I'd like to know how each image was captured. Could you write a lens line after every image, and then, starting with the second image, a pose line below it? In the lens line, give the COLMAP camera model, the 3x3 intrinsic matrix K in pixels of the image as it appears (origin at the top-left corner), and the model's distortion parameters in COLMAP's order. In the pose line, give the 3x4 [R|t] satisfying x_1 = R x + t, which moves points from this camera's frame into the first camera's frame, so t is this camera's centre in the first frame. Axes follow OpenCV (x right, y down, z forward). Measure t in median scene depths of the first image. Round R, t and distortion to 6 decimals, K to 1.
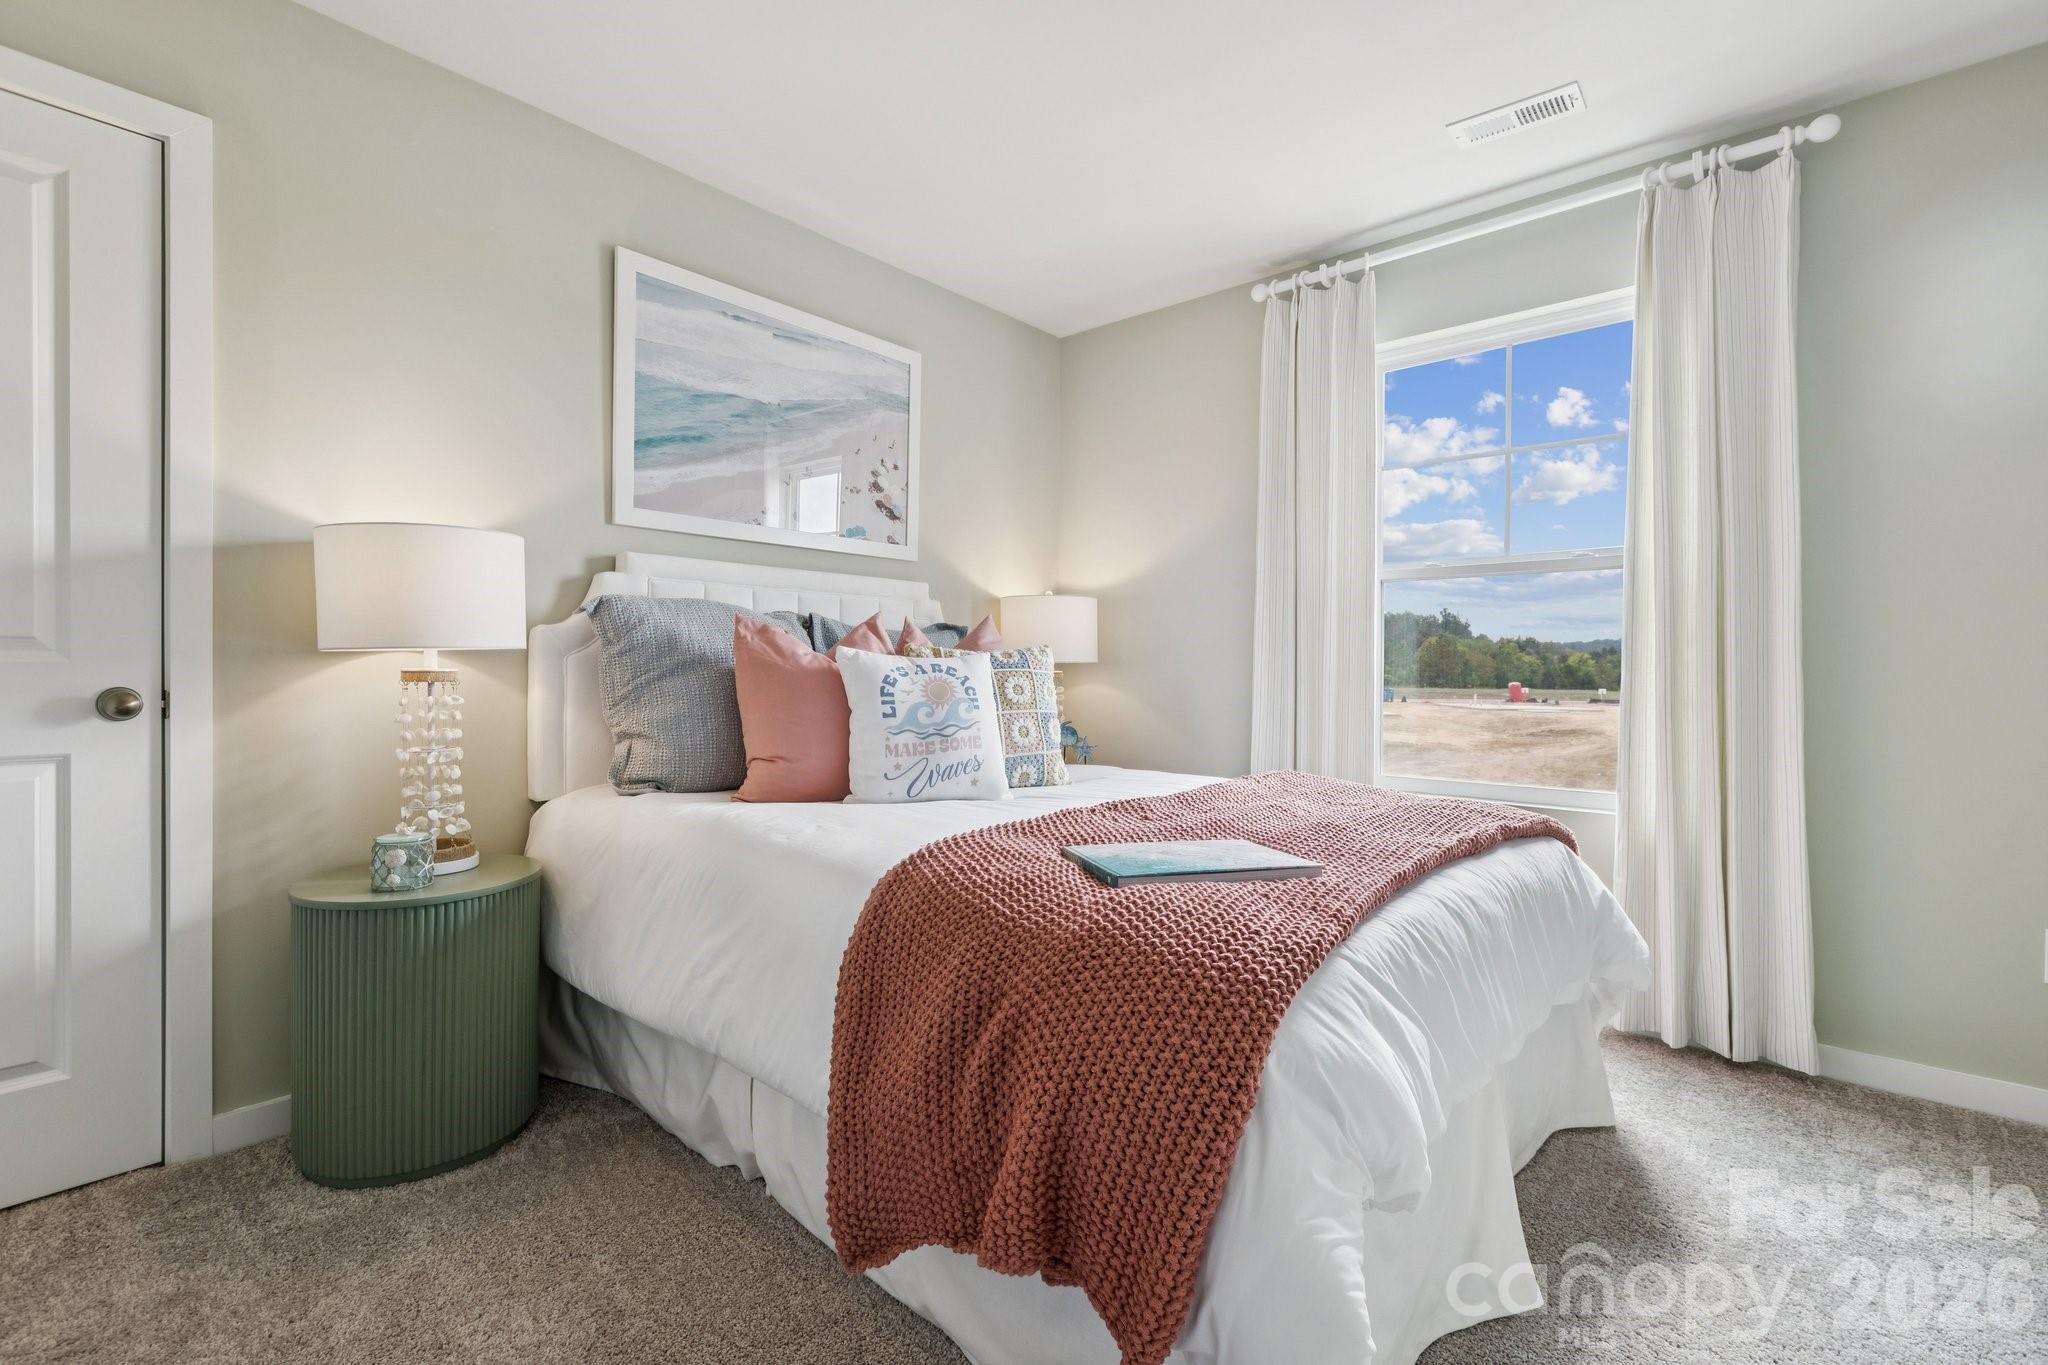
lens RADIAL K [[919.3, 0, 1016.3], [0, 919.3, 673.0], [0, 0, 1]] dist [0.005590, 0.000858]
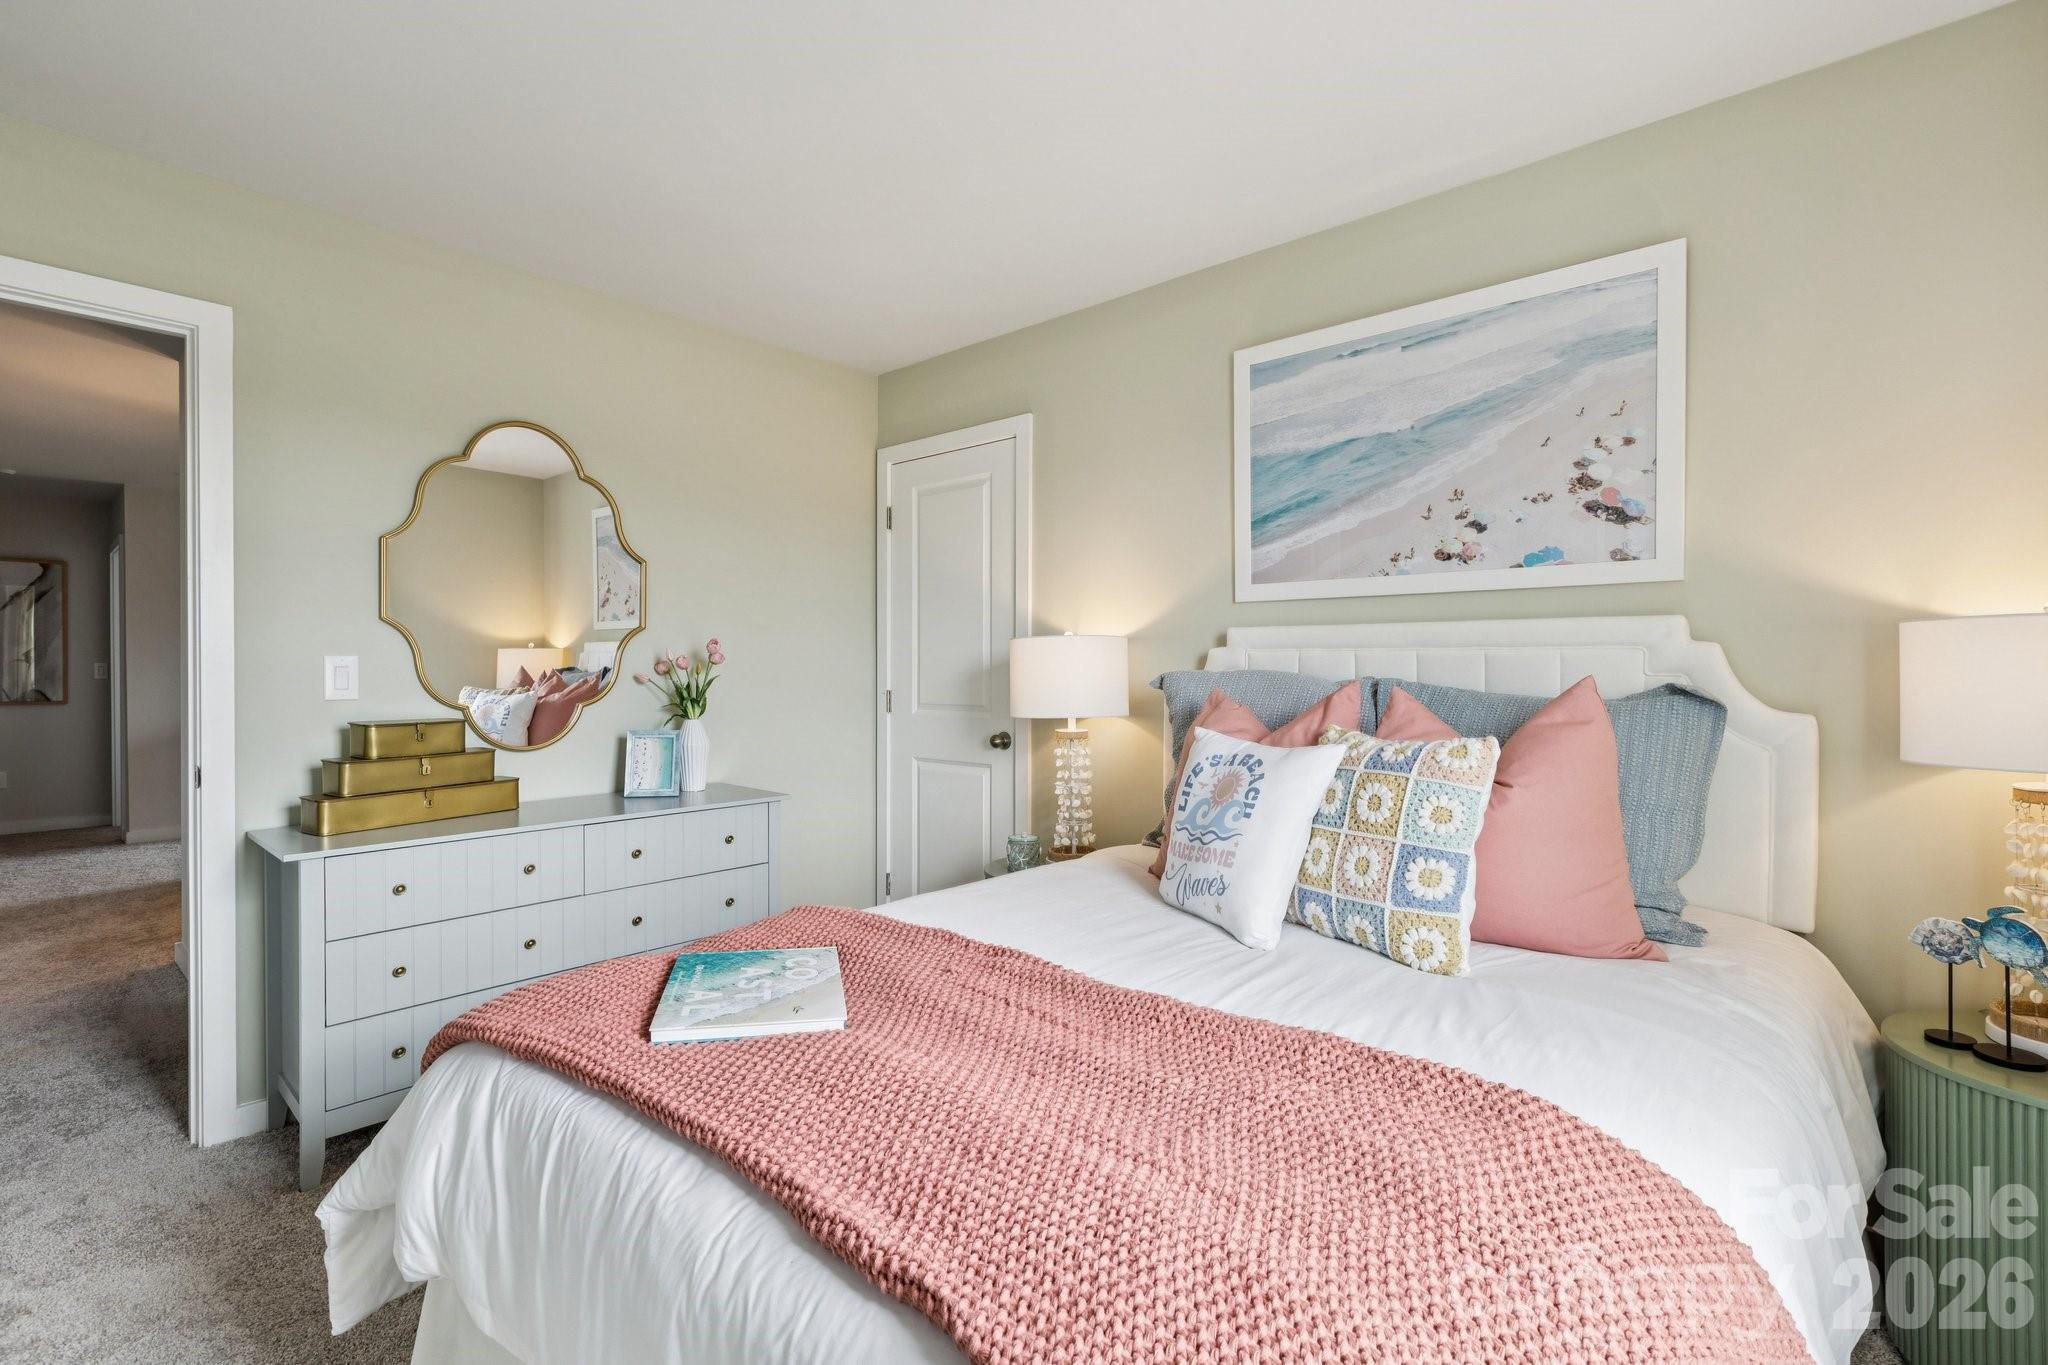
lens RADIAL K [[919.3, 0, 1016.5], [0, 919.3, 672.8], [0, 0, 1]] dist [0.005590, 0.000858]
pose [[-0.004992, -0.004093, -0.999979, 0.623542], [-0.008011, 0.999960, -0.004053, -0.066353], [0.999955, 0.007990, -0.005025, 0.693183]]
